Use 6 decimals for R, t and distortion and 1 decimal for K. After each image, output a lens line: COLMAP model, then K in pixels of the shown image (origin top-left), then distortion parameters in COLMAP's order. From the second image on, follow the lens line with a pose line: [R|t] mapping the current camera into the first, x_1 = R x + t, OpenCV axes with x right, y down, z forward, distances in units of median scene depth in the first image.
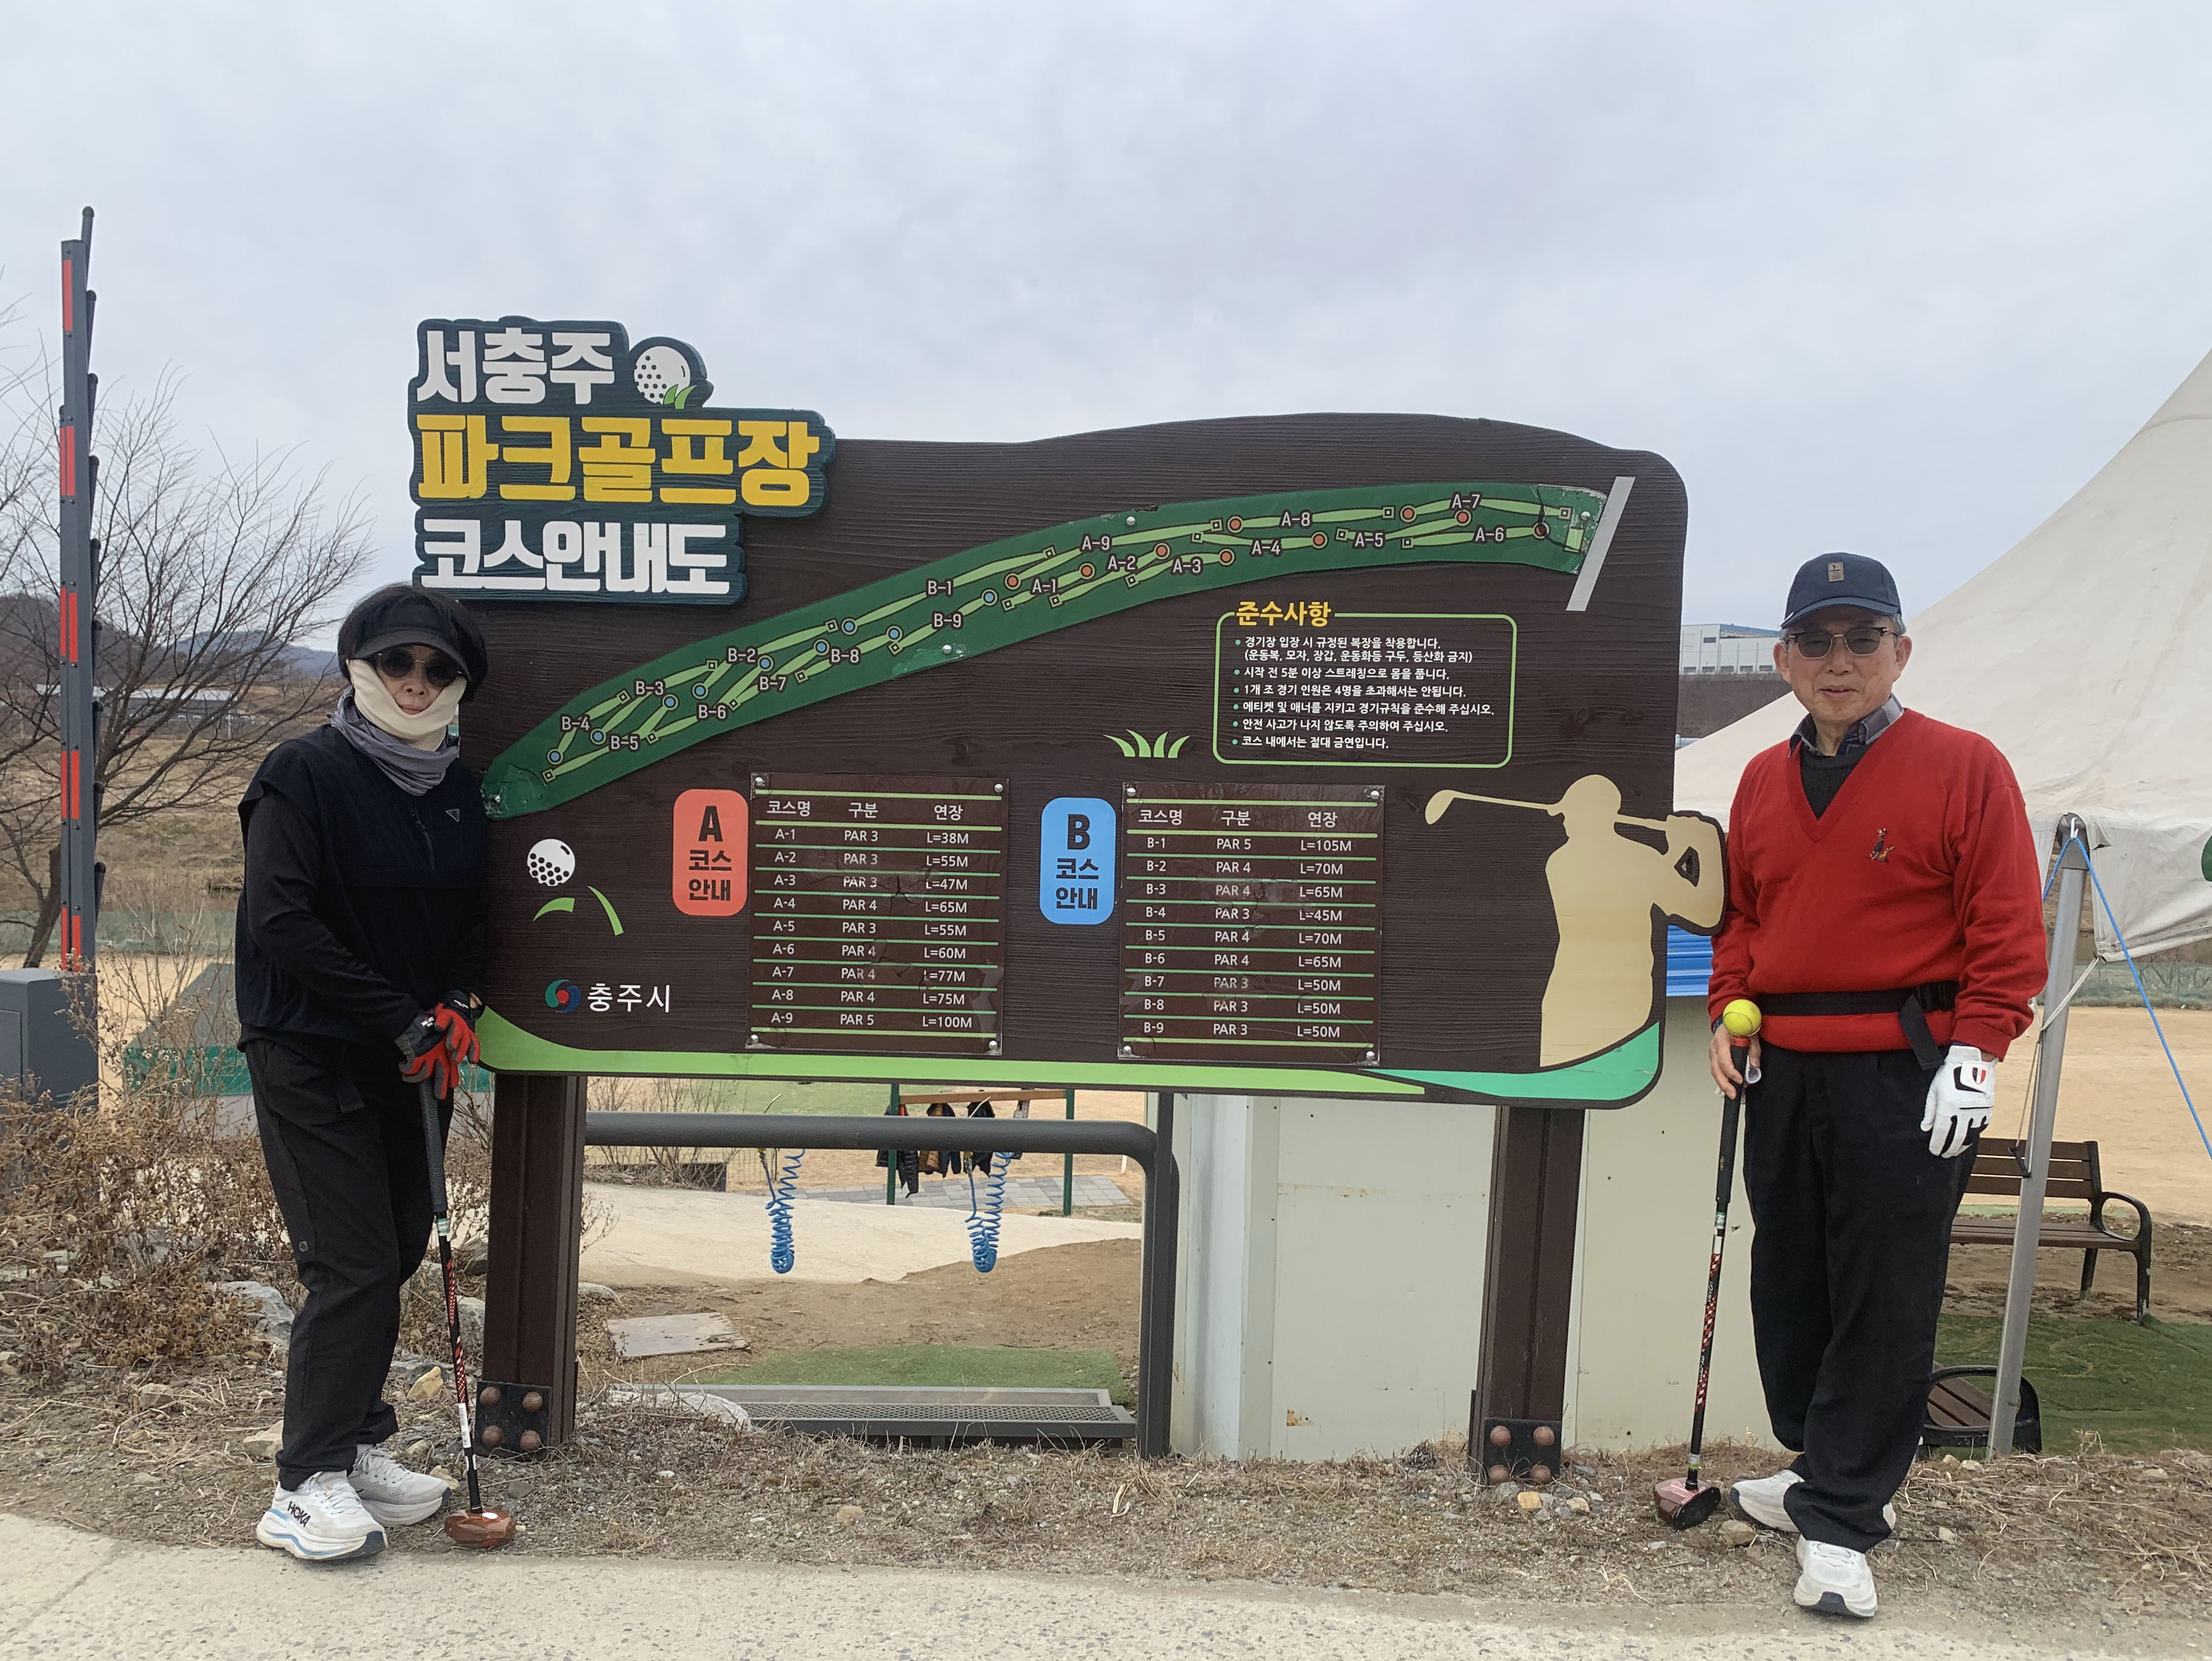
lens RADIAL K [[1698.0, 0, 1083.6], [0, 1698.0, 923.3], [0, 0, 1]] dist [0.054975, -0.250012]
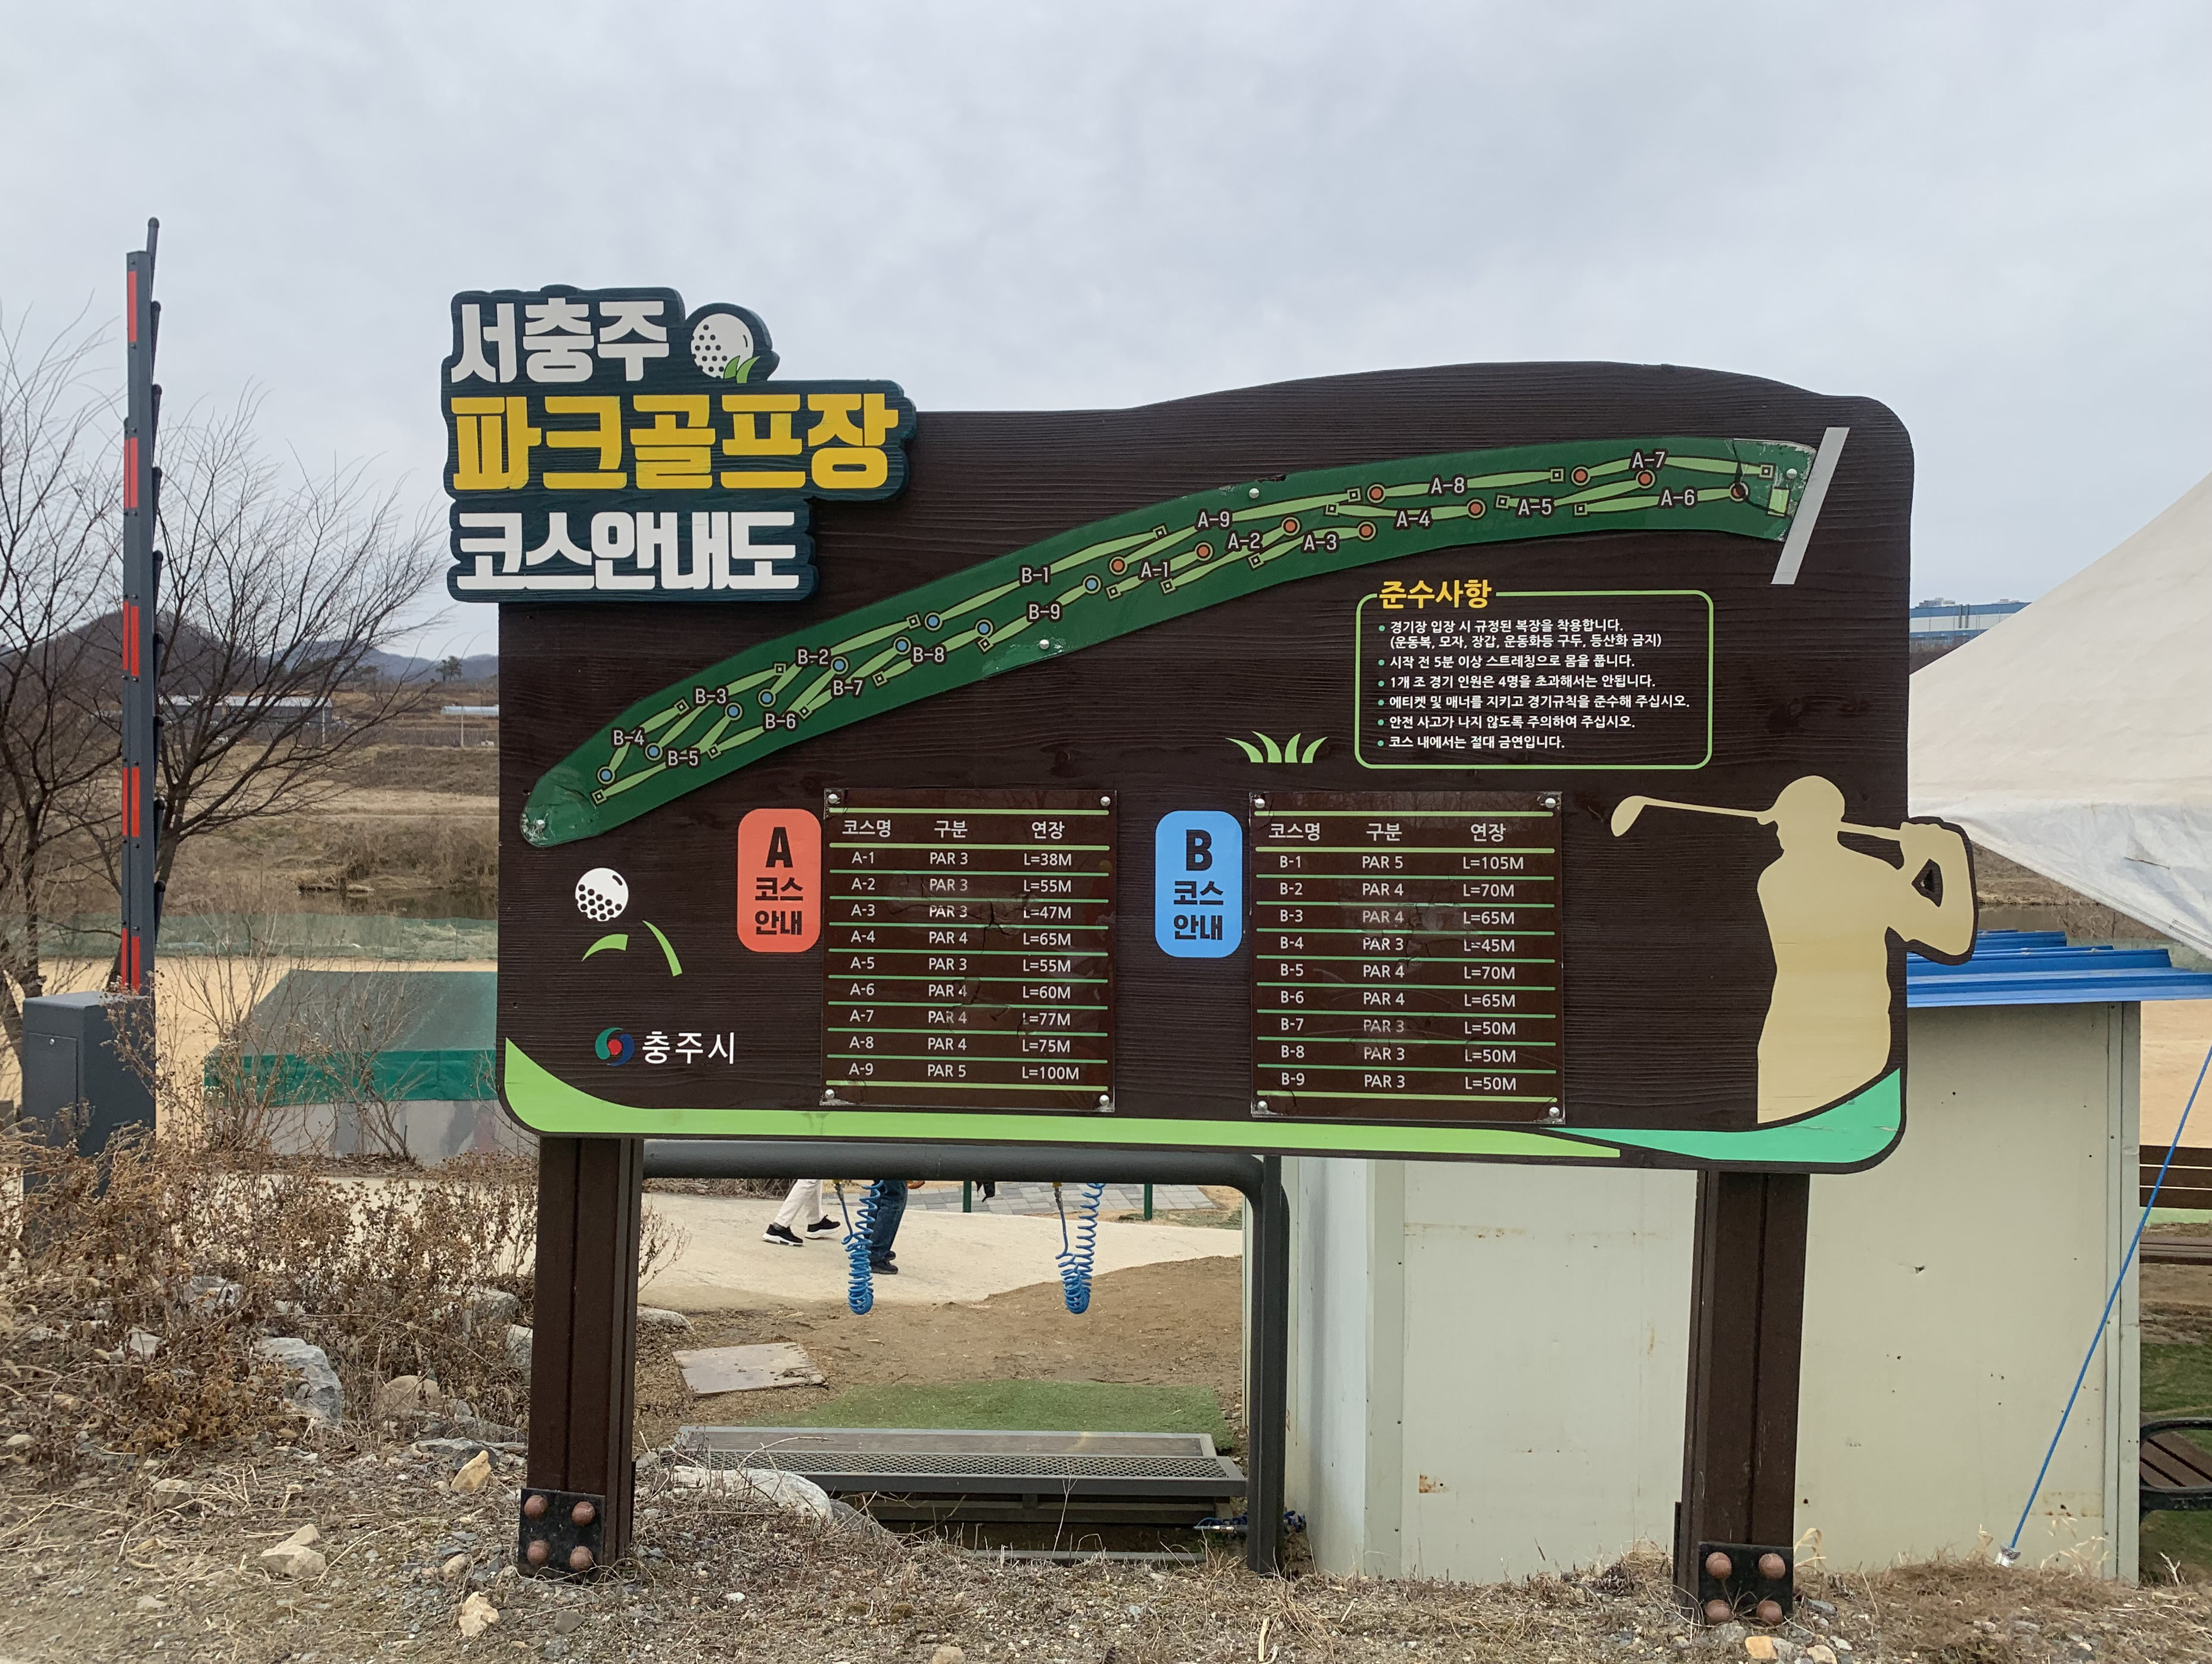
lens RADIAL K [[1664.4, 0, 1044.0], [0, 1664.4, 828.8], [0, 0, 1]] dist [0.003152, -0.149468]
pose [[0.998046, -0.016768, -0.060197, -0.030720], [0.013936, 0.998790, -0.047164, -0.026095], [0.060915, 0.046233, 0.997072, 0.151418]]
